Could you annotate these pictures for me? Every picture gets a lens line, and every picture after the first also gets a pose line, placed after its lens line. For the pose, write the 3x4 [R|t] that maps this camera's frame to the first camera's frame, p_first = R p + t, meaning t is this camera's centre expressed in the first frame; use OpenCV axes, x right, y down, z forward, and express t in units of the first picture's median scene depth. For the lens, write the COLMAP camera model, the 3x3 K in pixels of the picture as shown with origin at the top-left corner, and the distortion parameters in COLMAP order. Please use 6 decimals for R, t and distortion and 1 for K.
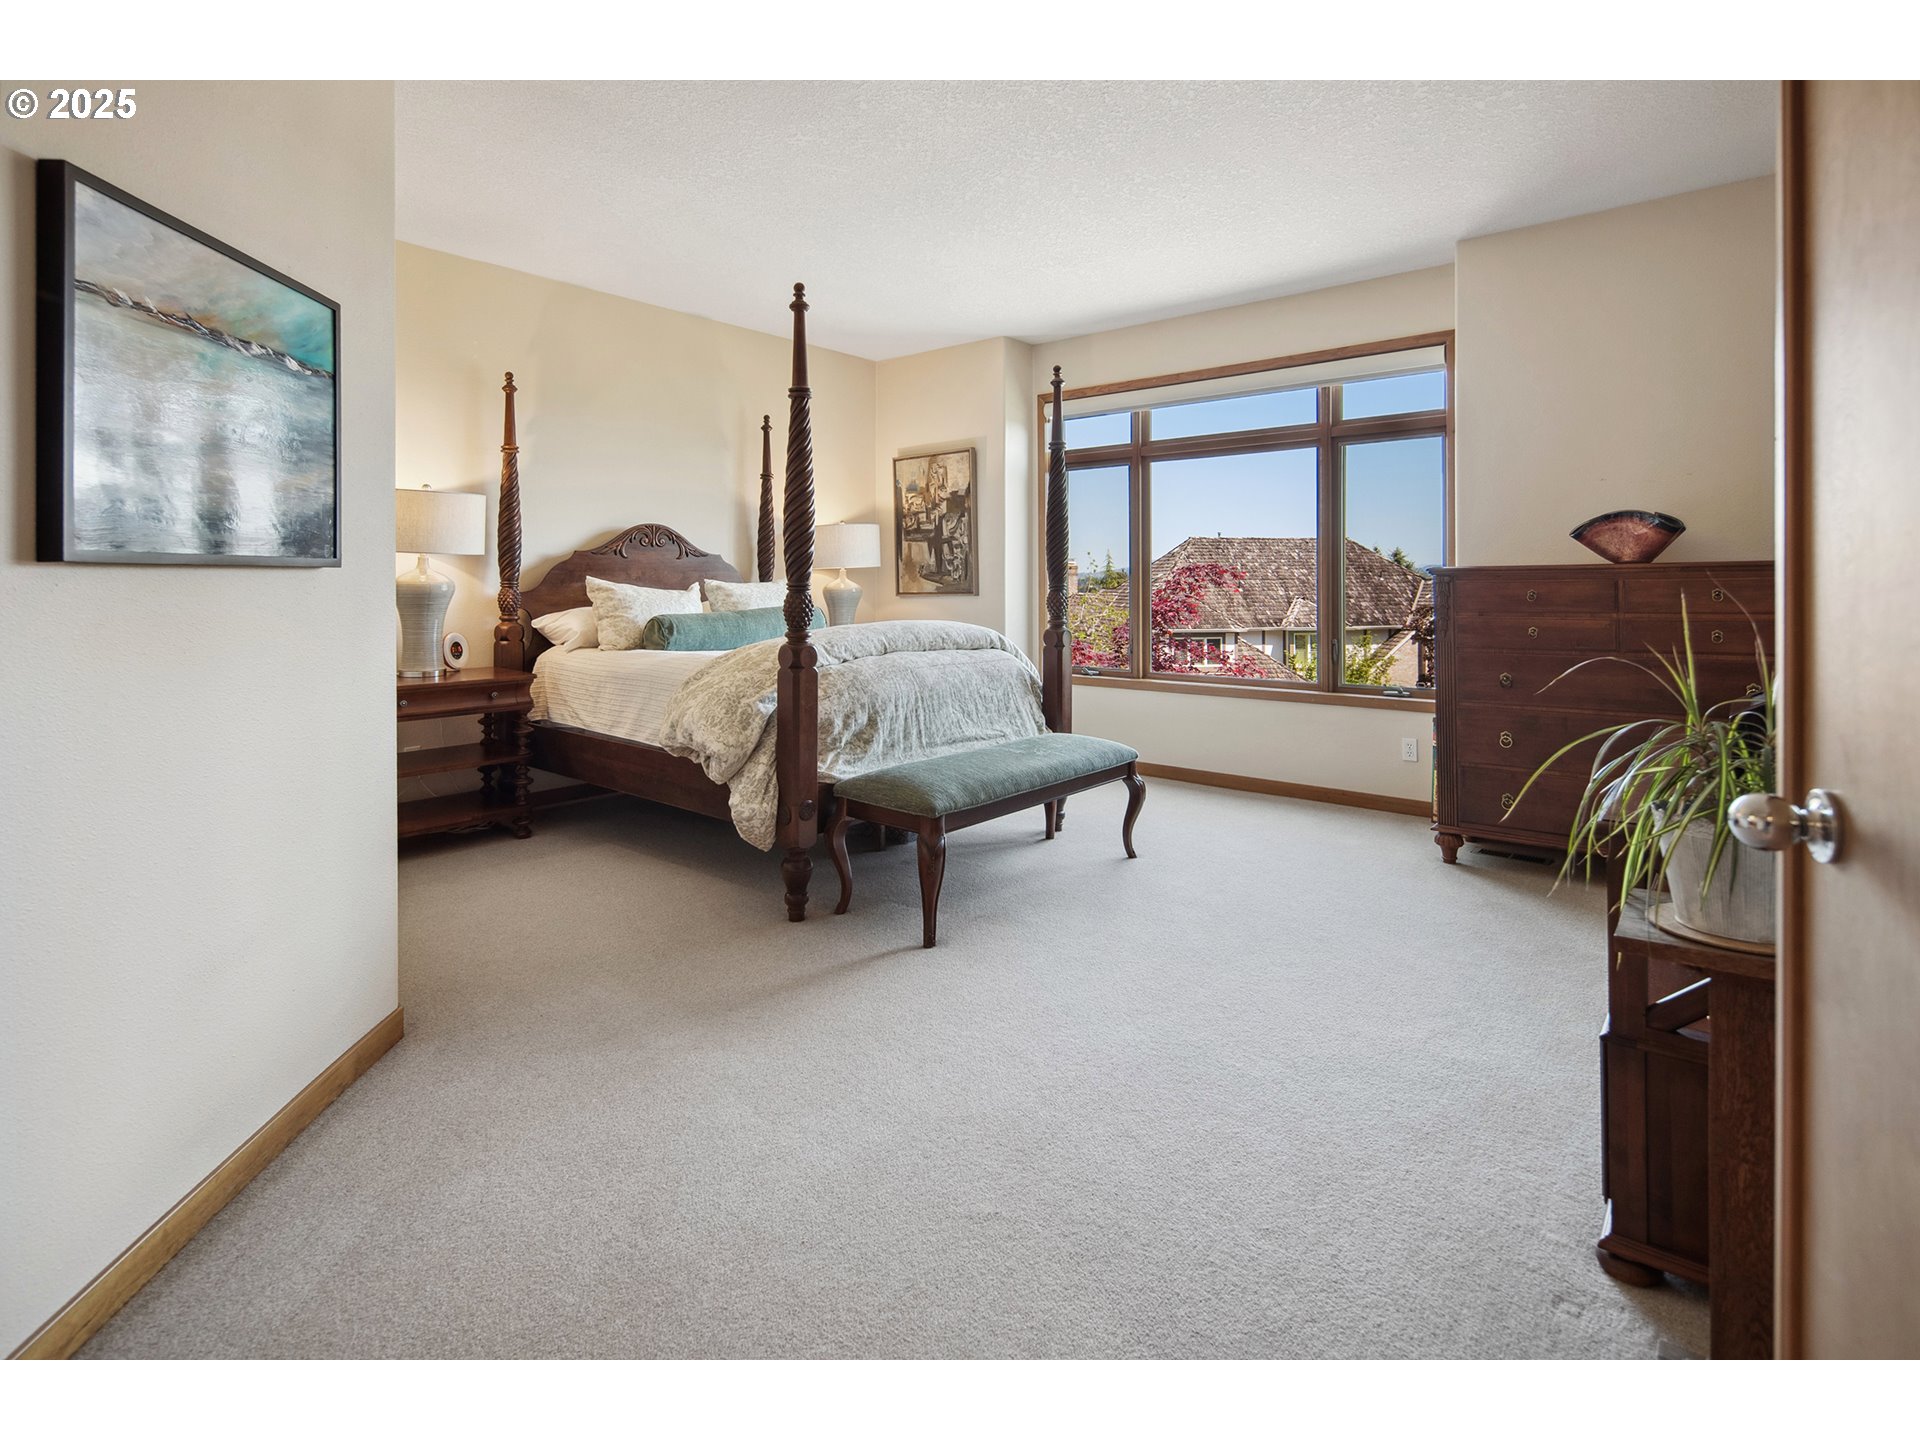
lens RADIAL K [[958.4, 0, 961.8], [0, 958.4, 713.4], [0, 0, 1]] dist [0.000985, 0.000367]
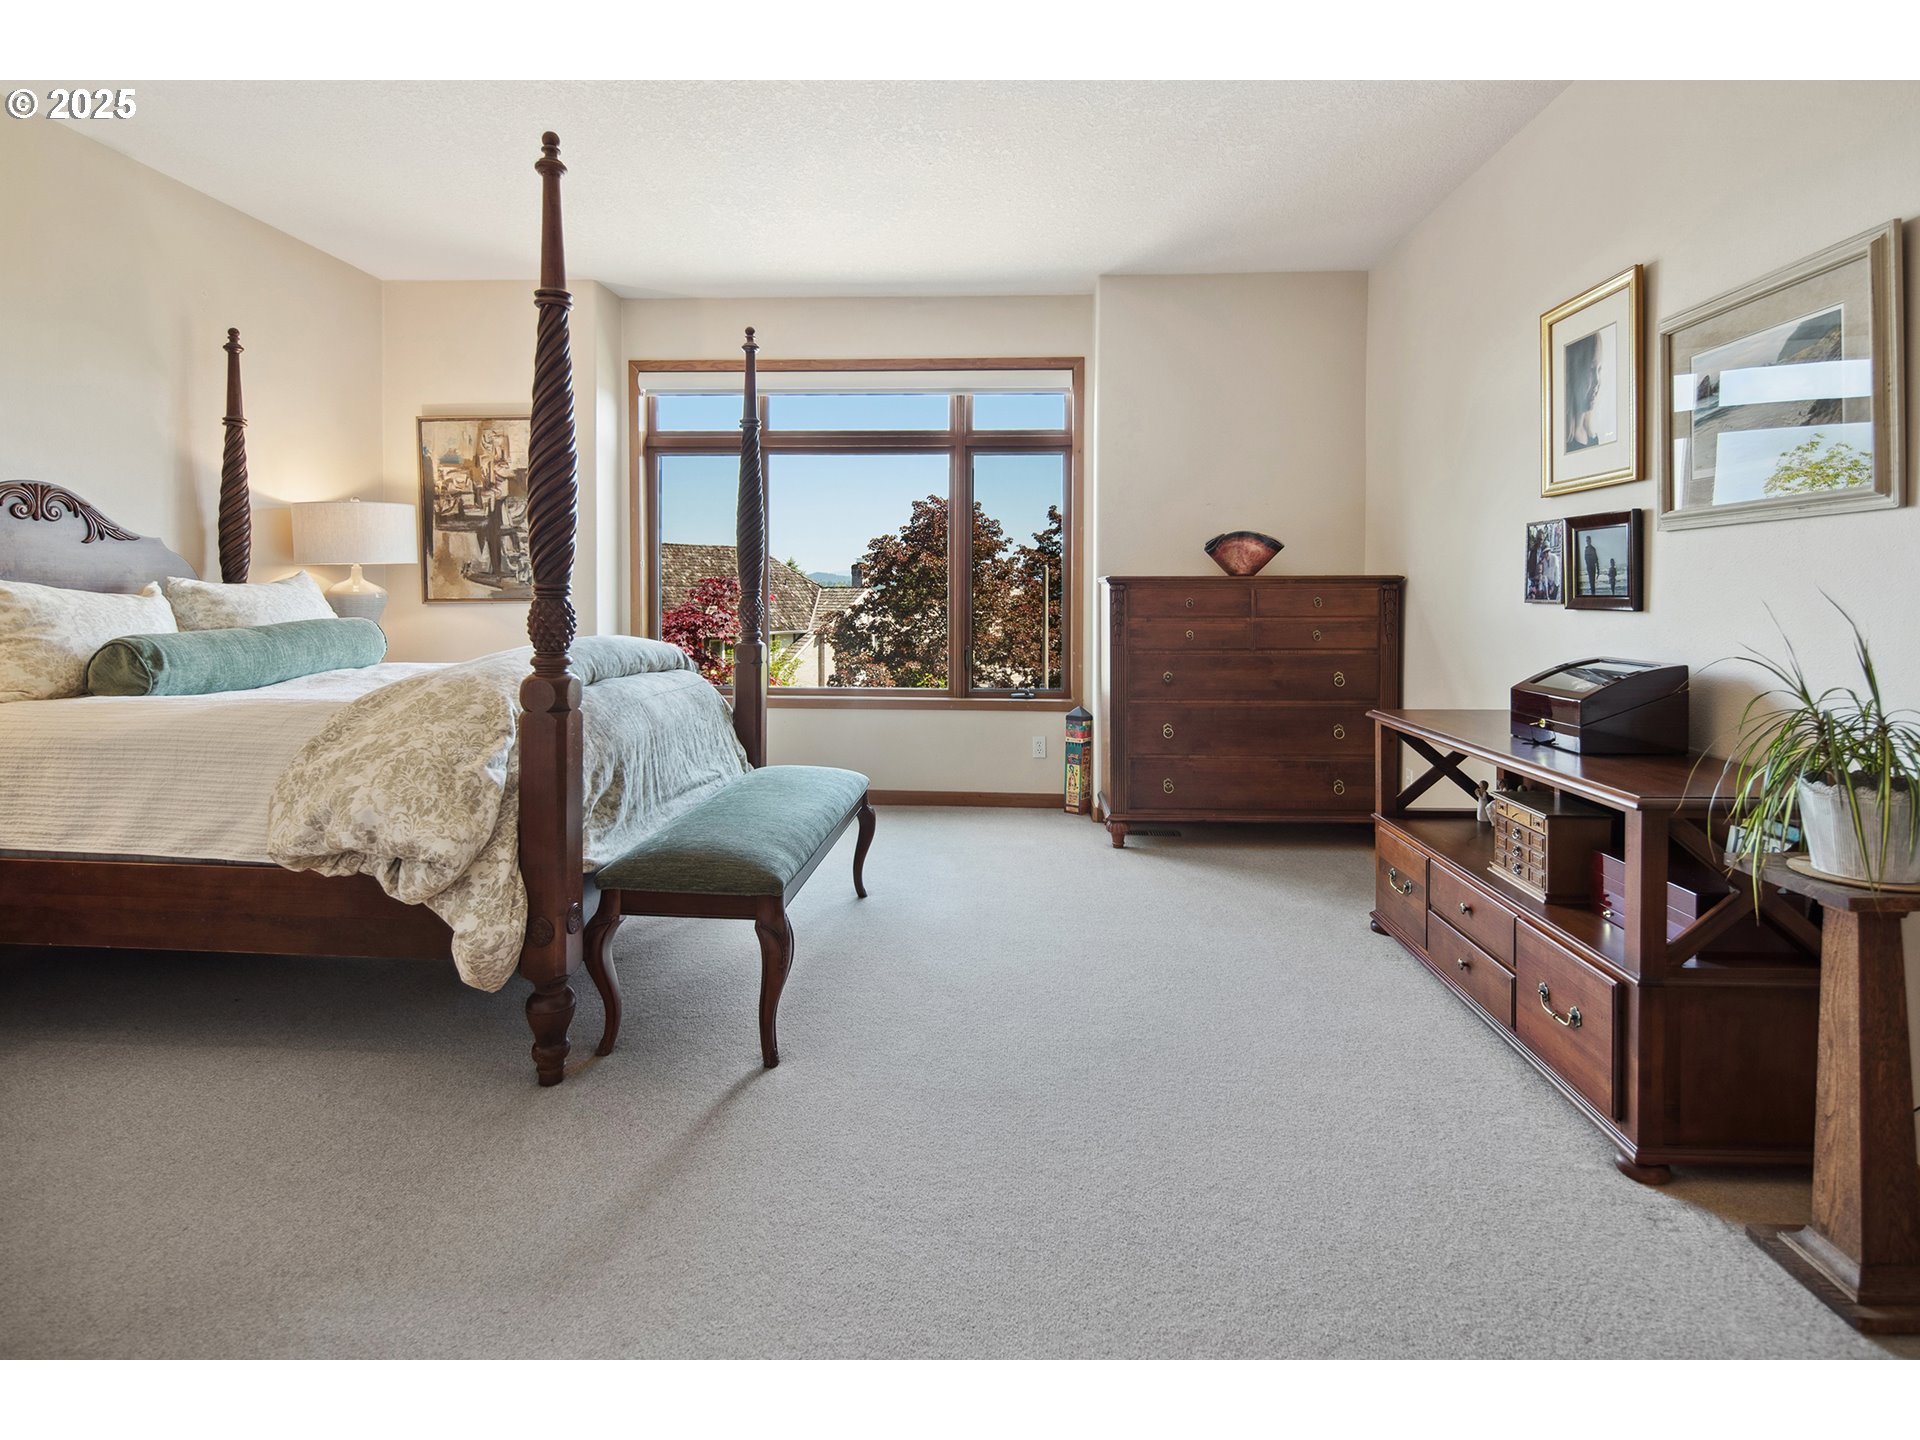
lens RADIAL K [[958.4, 0, 961.8], [0, 958.4, 713.4], [0, 0, 1]] dist [0.000985, 0.000367]
pose [[0.797146, -0.069722, 0.599747, -0.261489], [0.073852, 0.997111, 0.017757, -0.027525], [-0.599253, 0.030138, 0.799992, 0.219047]]
